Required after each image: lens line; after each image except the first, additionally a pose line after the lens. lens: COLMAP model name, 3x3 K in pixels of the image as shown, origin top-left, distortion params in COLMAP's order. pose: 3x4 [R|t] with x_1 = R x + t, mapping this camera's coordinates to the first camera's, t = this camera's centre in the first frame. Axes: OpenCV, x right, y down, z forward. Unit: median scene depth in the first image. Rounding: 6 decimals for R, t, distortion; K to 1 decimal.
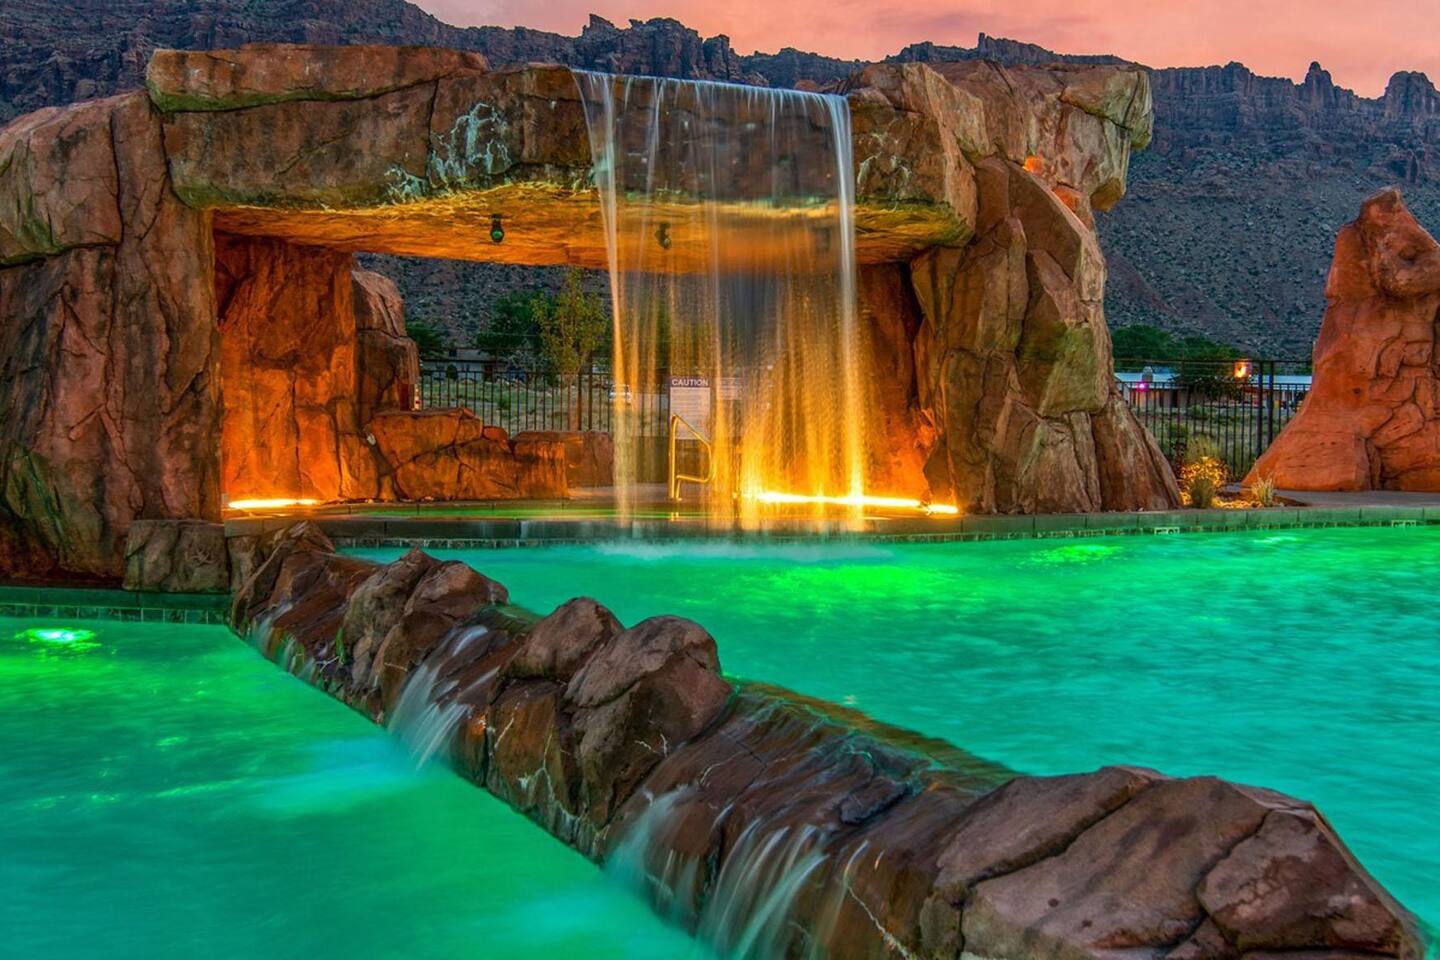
lens RADIAL K [[1448.6, 0, 744.9], [0, 1448.6, 473.5], [0, 0, 1]] dist [0.007812, 0.000000]
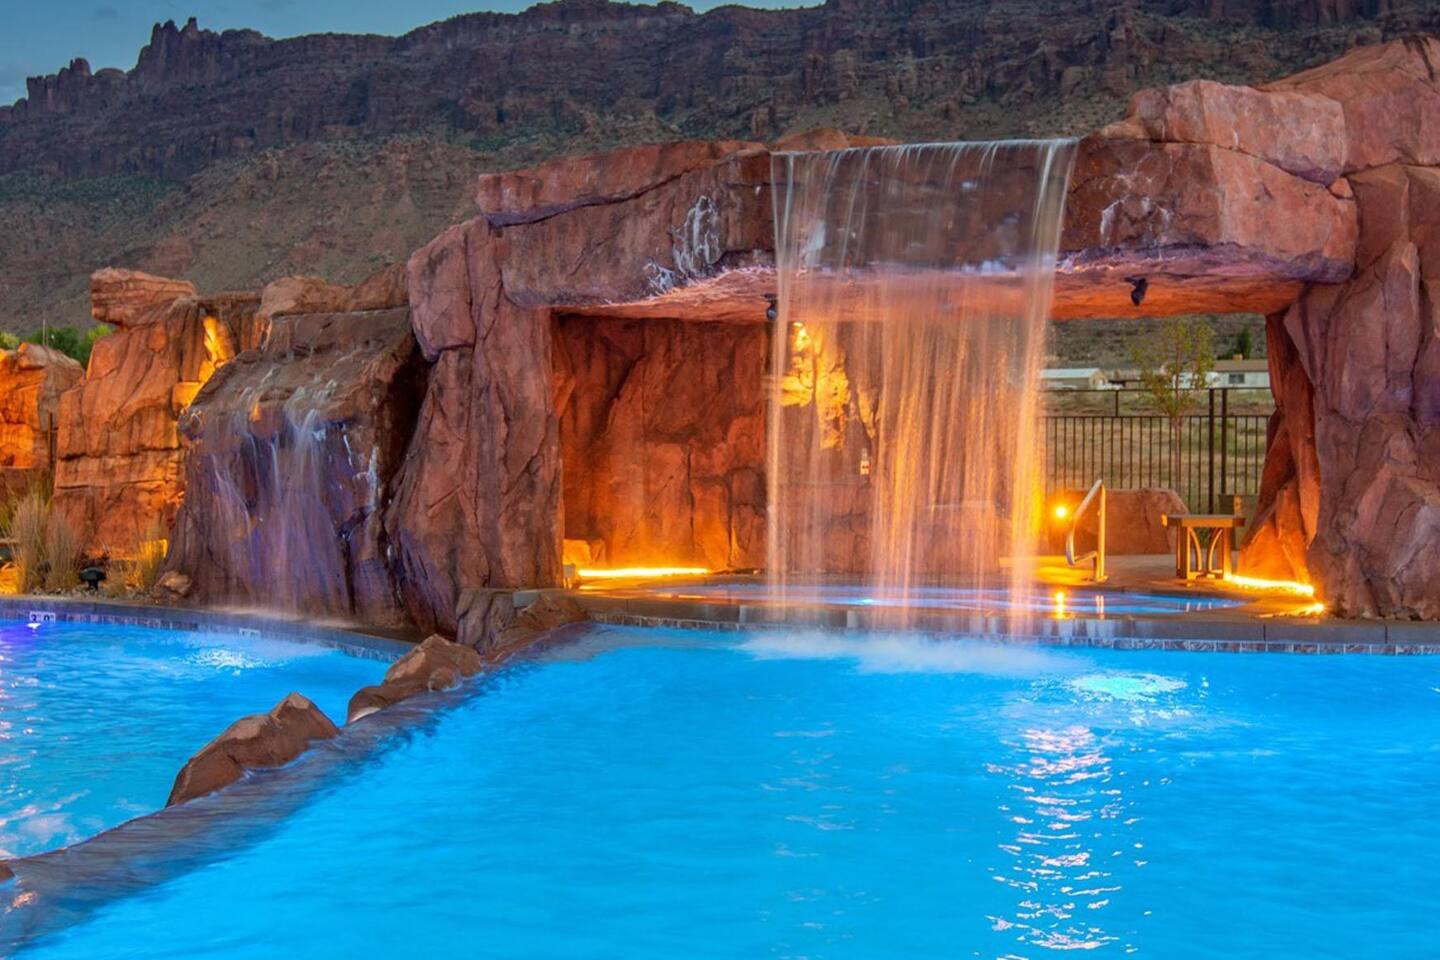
lens RADIAL K [[1719.5, 0, 713.3], [0, 1719.5, 471.8], [0, 0, 1]] dist [0.018322, 0.000000]
pose [[0.797675, 0.000577, -0.603087, 0.453362], [-0.009530, 0.999887, -0.011648, -0.037467], [0.603012, 0.015039, 0.797590, 0.030669]]
